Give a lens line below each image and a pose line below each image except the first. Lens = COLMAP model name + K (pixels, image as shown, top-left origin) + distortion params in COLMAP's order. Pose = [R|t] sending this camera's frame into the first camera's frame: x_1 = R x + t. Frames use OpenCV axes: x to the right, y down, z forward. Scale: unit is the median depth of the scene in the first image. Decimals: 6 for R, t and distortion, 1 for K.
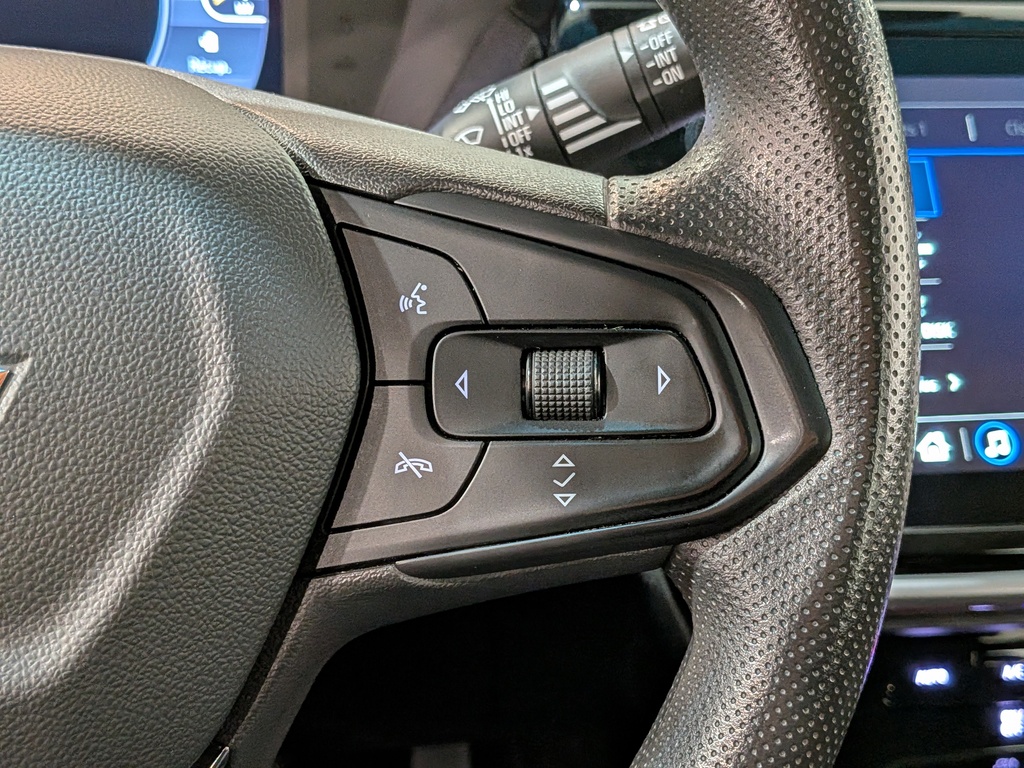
lens RADIAL K [[1557.0, 0, 515.1], [0, 1557.0, 383.8], [0, 0, 1]] dist [0.059589, 0.000000]
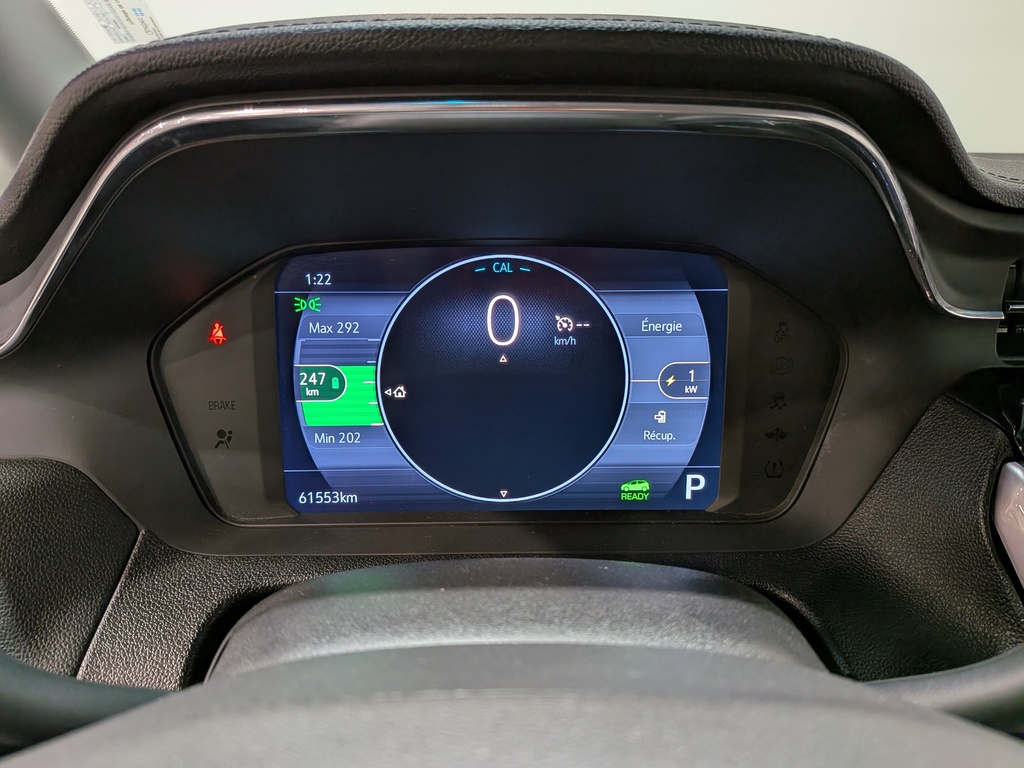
lens RADIAL K [[762.6, 0, 501.4], [0, 762.6, 374.2], [0, 0, 1]] dist [0.063924, -0.117184]
pose [[0.984140, -0.000463, -0.177392, -0.378946], [-0.018103, 0.994514, -0.103025, -0.338128], [0.176466, 0.104602, 0.978733, 0.719450]]
